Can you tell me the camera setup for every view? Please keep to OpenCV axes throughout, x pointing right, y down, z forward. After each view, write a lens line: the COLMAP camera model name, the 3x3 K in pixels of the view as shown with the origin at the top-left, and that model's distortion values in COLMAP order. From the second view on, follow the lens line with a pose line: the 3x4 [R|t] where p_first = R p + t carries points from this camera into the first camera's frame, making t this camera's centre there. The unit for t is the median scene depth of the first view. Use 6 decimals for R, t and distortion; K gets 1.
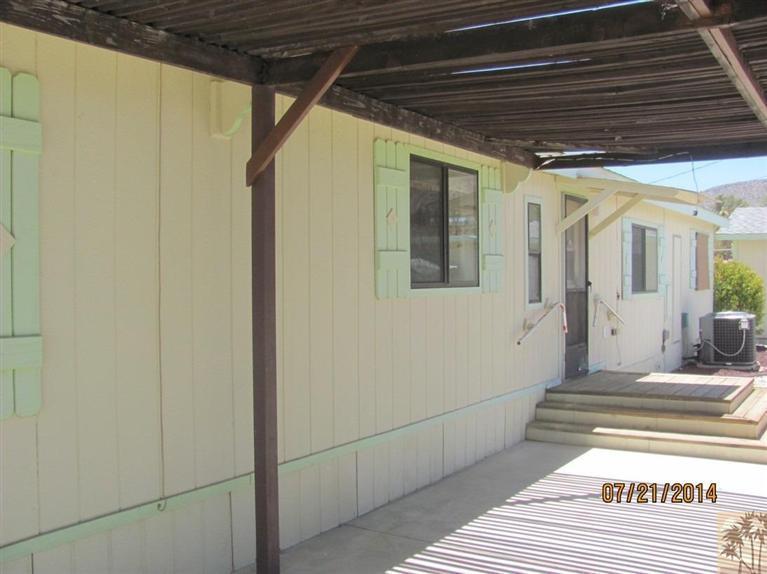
lens RADIAL K [[787.8, 0, 383.5], [0, 787.8, 287.0], [0, 0, 1]] dist [-0.203915, 0.206442]
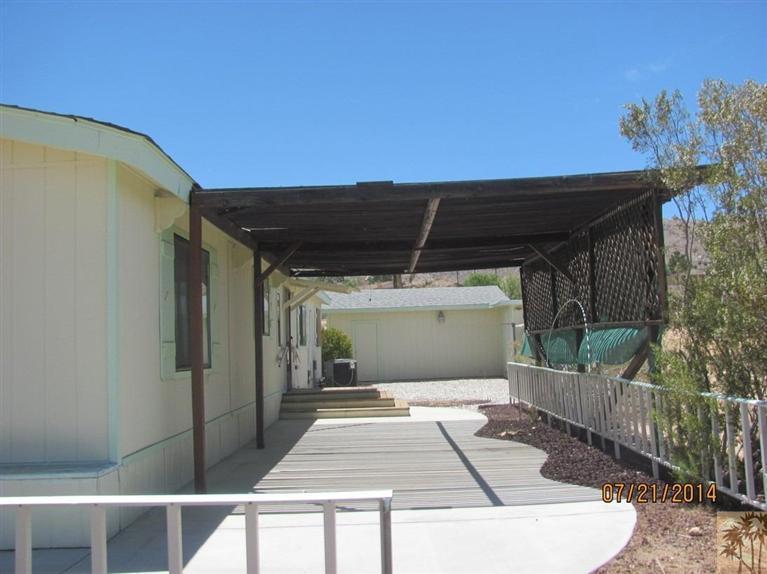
lens RADIAL K [[787.8, 0, 383.5], [0, 787.8, 287.0], [0, 0, 1]] dist [-0.203915, 0.206442]
pose [[0.836269, 0.011243, 0.548204, -0.670142], [0.043505, 0.995277, -0.086777, 0.055462], [-0.546590, 0.096418, 0.831831, -0.754287]]
